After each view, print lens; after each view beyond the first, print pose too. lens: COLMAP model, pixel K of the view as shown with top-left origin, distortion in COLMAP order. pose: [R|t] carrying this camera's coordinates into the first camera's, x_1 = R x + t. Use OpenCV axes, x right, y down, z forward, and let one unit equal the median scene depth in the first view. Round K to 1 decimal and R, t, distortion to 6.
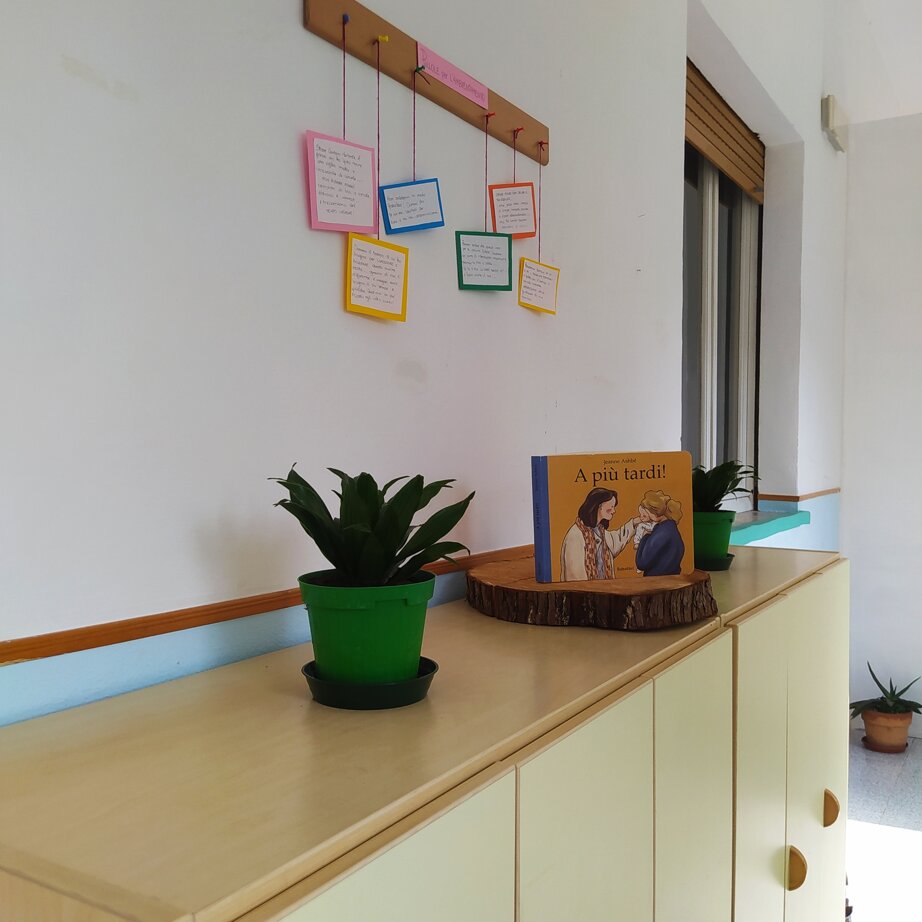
lens RADIAL K [[918.3, 0, 461.0], [0, 918.3, 461.0], [0, 0, 1]] dist [0.065231, -0.035919]
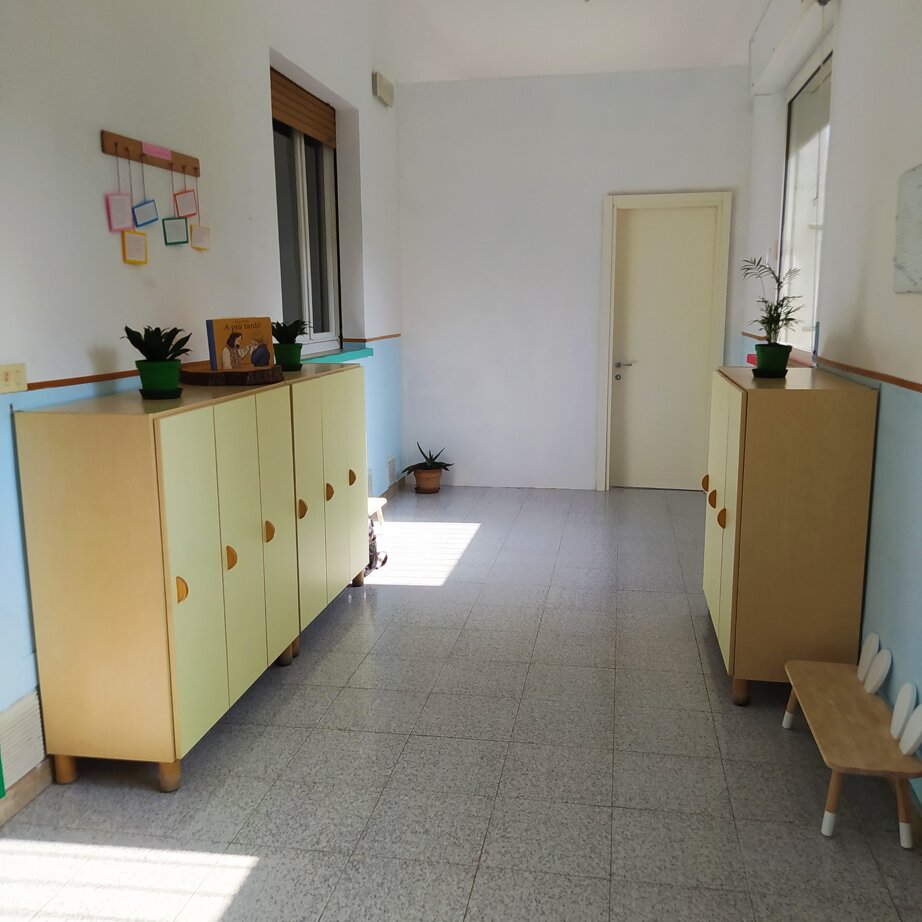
lens RADIAL K [[918.3, 0, 461.0], [0, 918.3, 461.0], [0, 0, 1]] dist [0.065231, -0.035919]
pose [[0.931329, -0.079202, 0.355462, -0.196752], [0.023052, 0.986928, 0.159504, -0.011150], [-0.363449, -0.140357, 0.920980, -1.590701]]
